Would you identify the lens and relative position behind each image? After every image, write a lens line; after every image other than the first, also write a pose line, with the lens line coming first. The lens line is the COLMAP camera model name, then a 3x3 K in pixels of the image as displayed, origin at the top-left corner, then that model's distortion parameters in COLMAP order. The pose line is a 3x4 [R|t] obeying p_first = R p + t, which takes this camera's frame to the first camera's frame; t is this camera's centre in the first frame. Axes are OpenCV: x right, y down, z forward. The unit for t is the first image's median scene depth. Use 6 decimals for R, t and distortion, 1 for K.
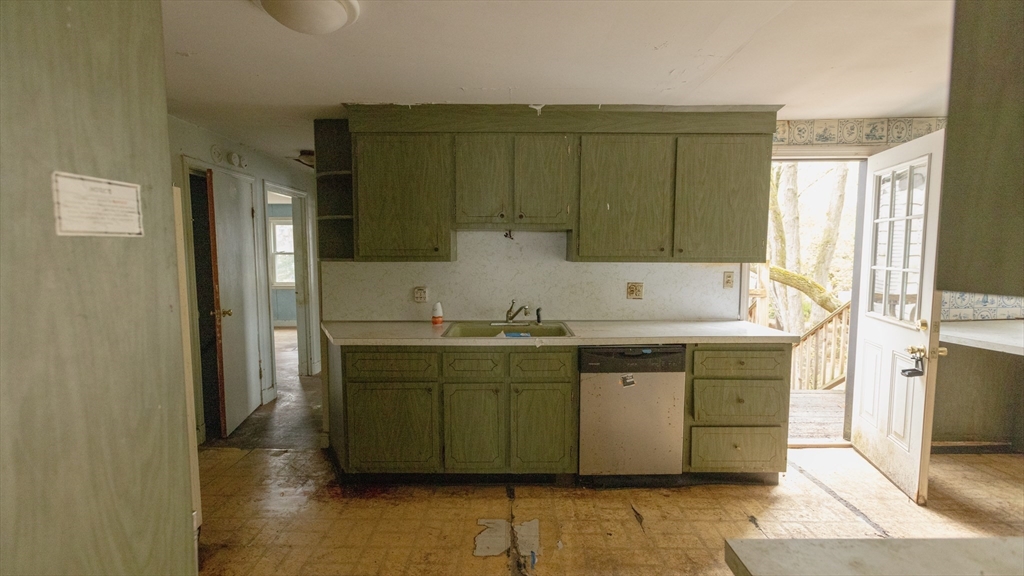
lens RADIAL K [[467.3, 0, 511.4], [0, 467.3, 283.9], [0, 0, 1]] dist [0.004139, 0.002008]
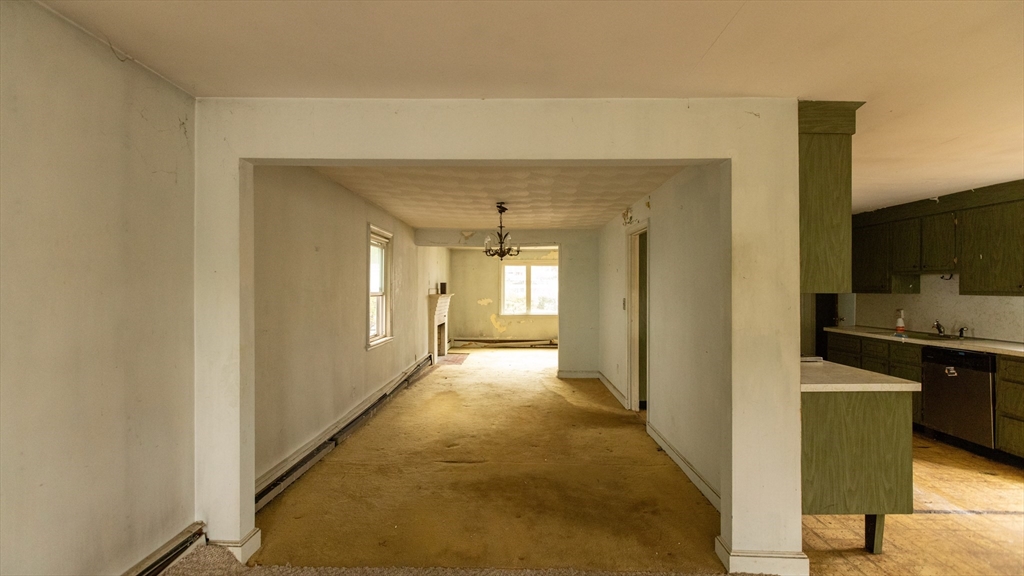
lens RADIAL K [[467.3, 0, 513.1], [0, 467.3, 290.4], [0, 0, 1]] dist [0.004139, 0.002008]
pose [[-0.002627, 0.006424, -0.999976, 1.638050], [-0.078298, 0.996908, 0.006610, 0.039792], [0.996927, 0.078314, -0.002116, -0.414469]]
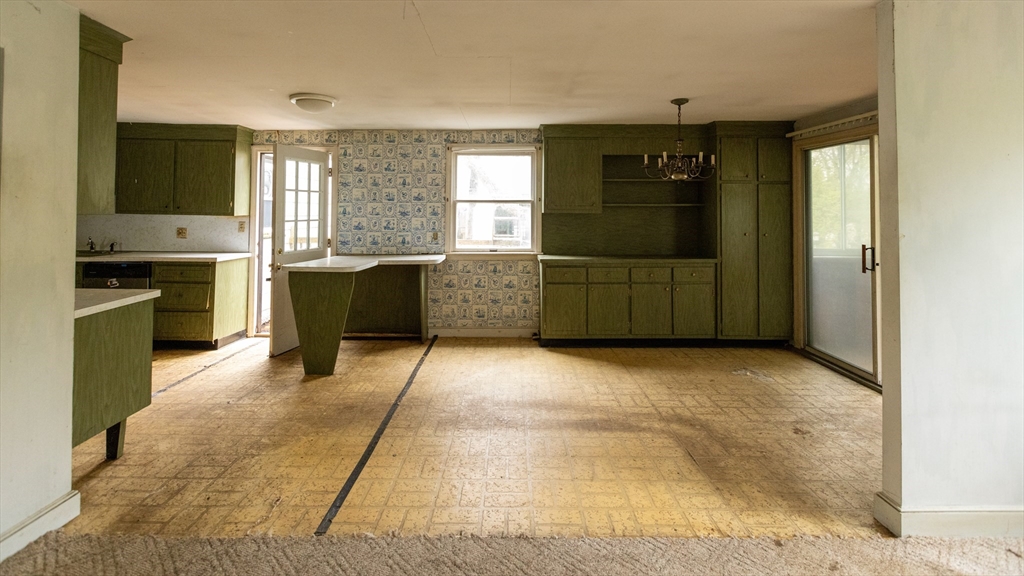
lens RADIAL K [[467.3, 0, 511.5], [0, 467.3, 196.7], [0, 0, 1]] dist [0.004139, 0.002008]
pose [[0.999910, 0.013175, 0.002326, 1.544986], [-0.012851, 0.994175, -0.107007, 0.053553], [-0.003722, 0.106967, 0.994256, -0.674886]]
